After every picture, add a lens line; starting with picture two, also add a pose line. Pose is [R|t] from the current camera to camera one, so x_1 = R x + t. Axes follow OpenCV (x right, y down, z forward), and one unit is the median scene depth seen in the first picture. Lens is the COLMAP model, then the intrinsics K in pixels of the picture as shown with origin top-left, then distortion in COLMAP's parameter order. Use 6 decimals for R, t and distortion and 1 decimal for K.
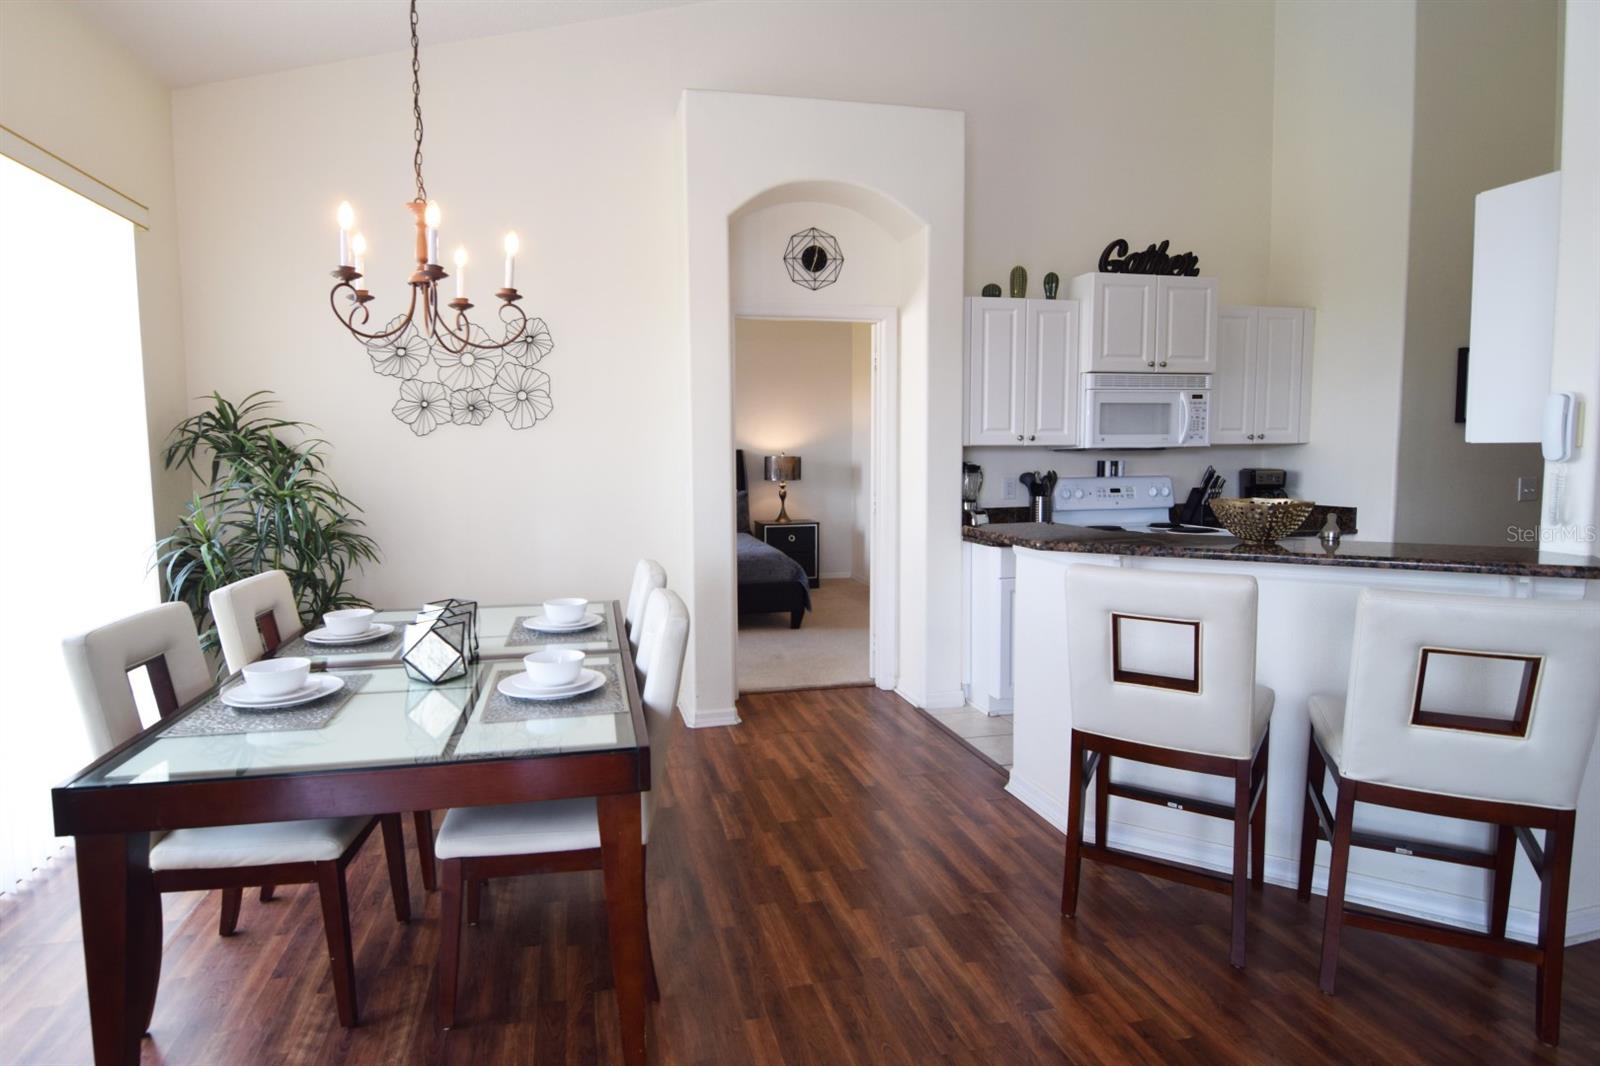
lens RADIAL K [[827.2, 0, 729.2], [0, 827.2, 506.7], [0, 0, 1]] dist [-0.013861, -0.002101]
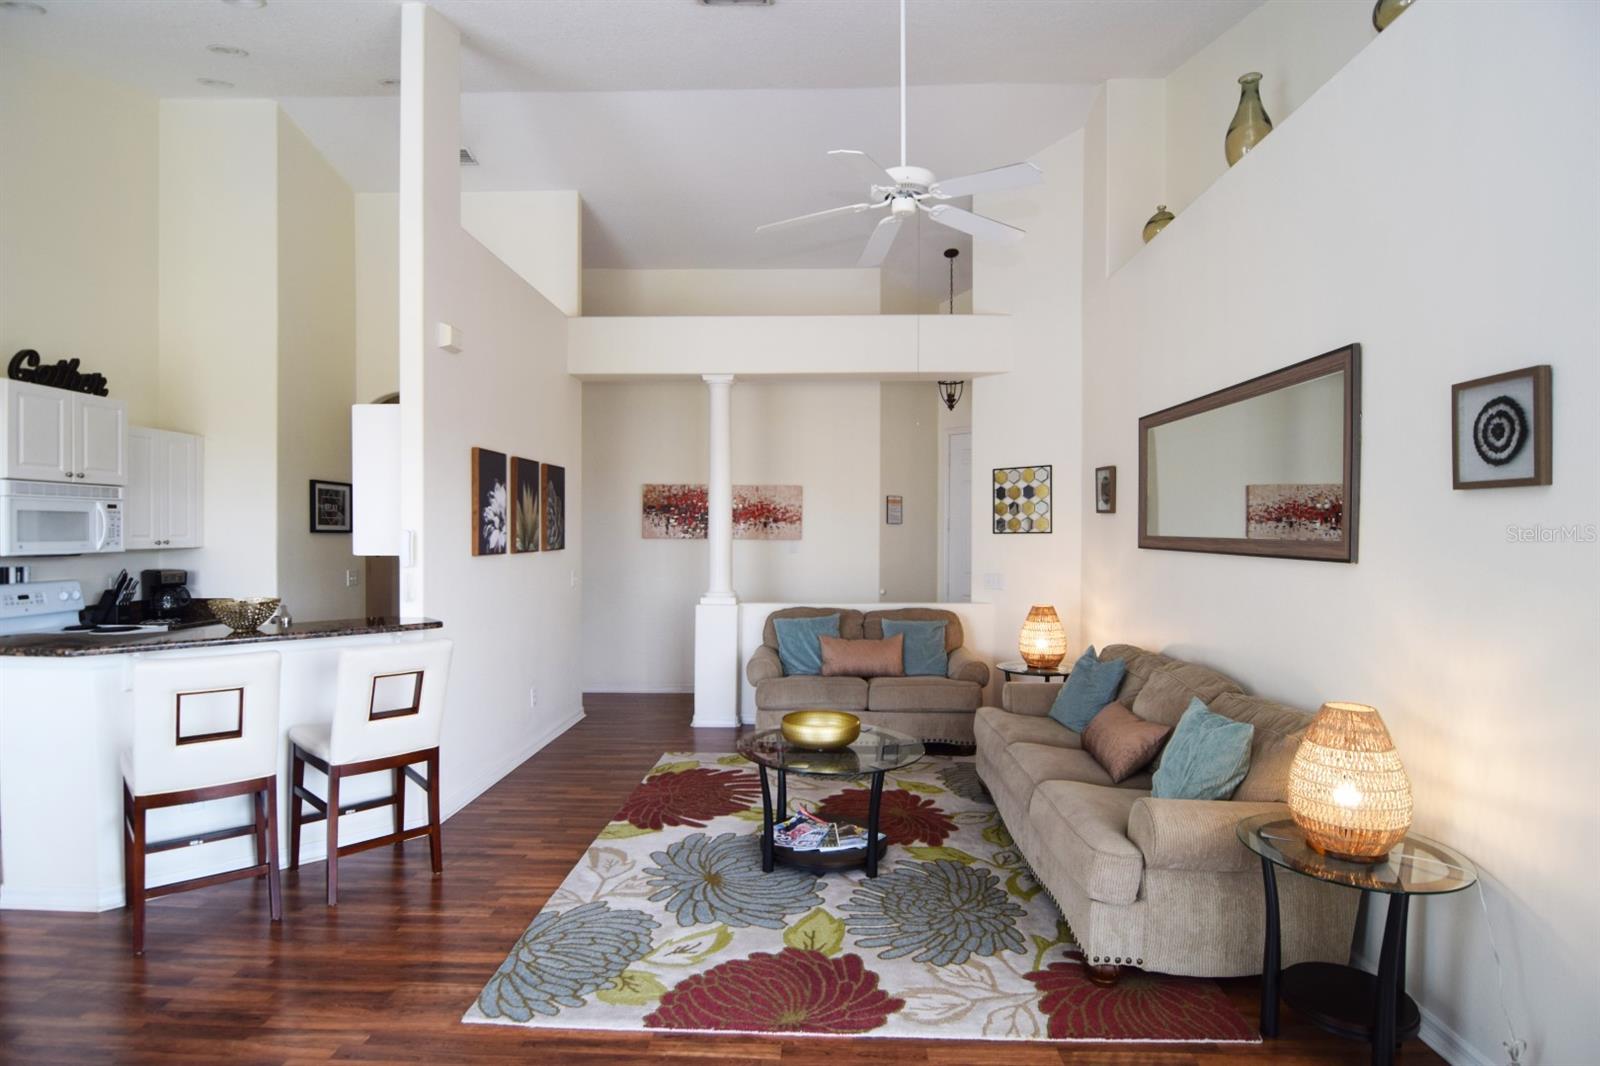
lens RADIAL K [[827.2, 0, 776.2], [0, 827.2, 542.1], [0, 0, 1]] dist [-0.013861, -0.002101]
pose [[0.261009, -0.002554, 0.965333, -0.254269], [0.064291, 0.997822, -0.014743, -0.014334], [-0.963193, 0.065911, 0.260605, -0.129877]]
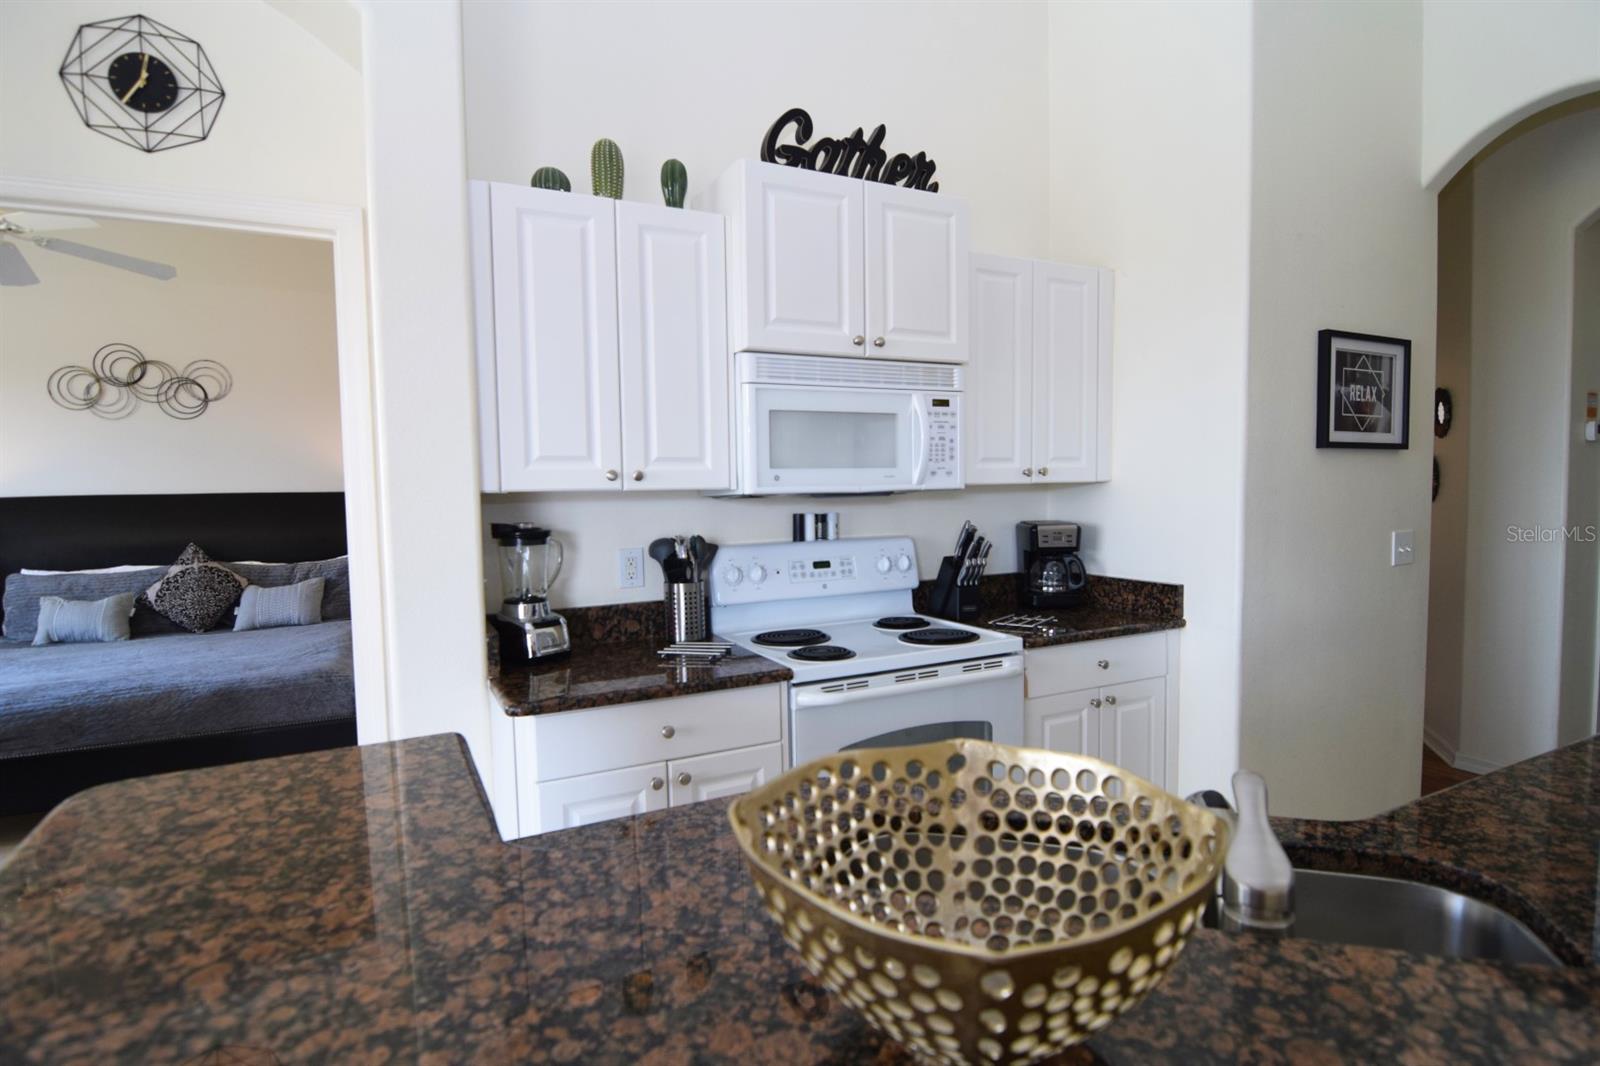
lens RADIAL K [[801.4, 0, 795.4], [0, 801.4, 525.7], [0, 0, 1]] dist [-0.015069, -0.003774]
pose [[0.966047, -0.019709, 0.257615, 0.330836], [0.024446, 0.999586, -0.015196, -0.042449], [-0.257208, 0.020978, 0.966128, 0.496416]]
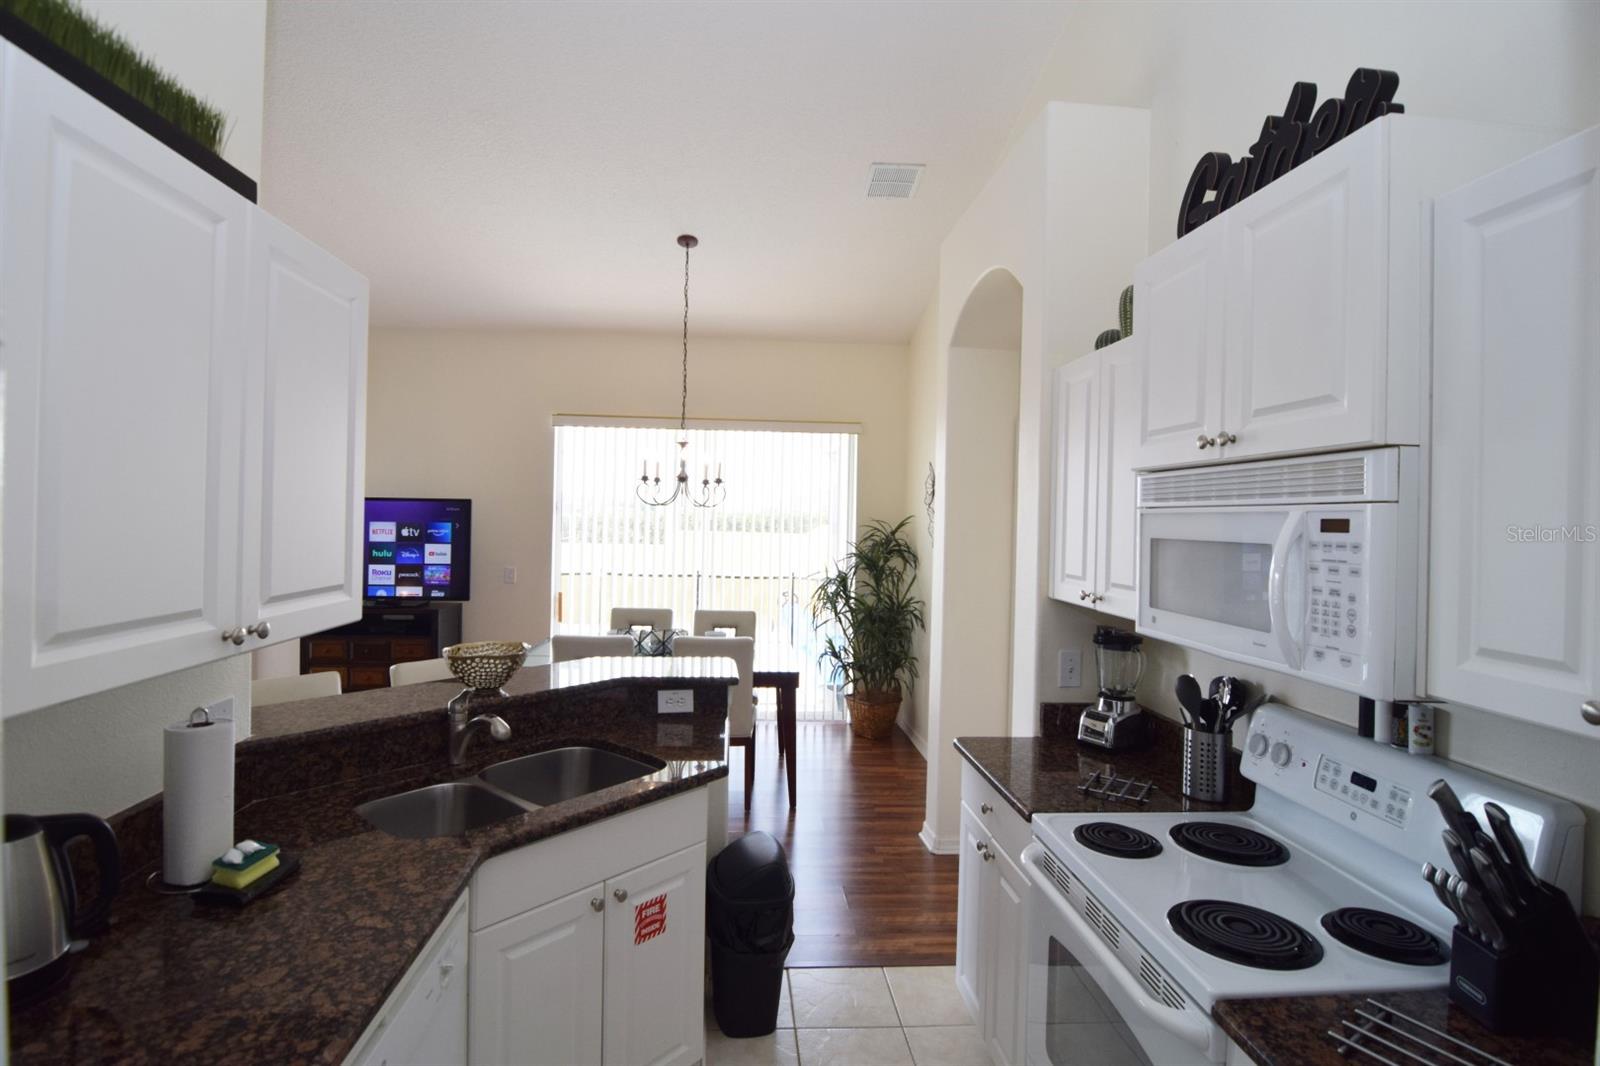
lens RADIAL K [[827.2, 0, 778.4], [0, 827.2, 580.0], [0, 0, 1]] dist [-0.013861, -0.002101]
pose [[-0.141582, 0.080791, -0.986624, 0.919100], [-0.096372, 0.990805, 0.094962, -0.125223], [0.985224, 0.108528, -0.132494, 0.856762]]
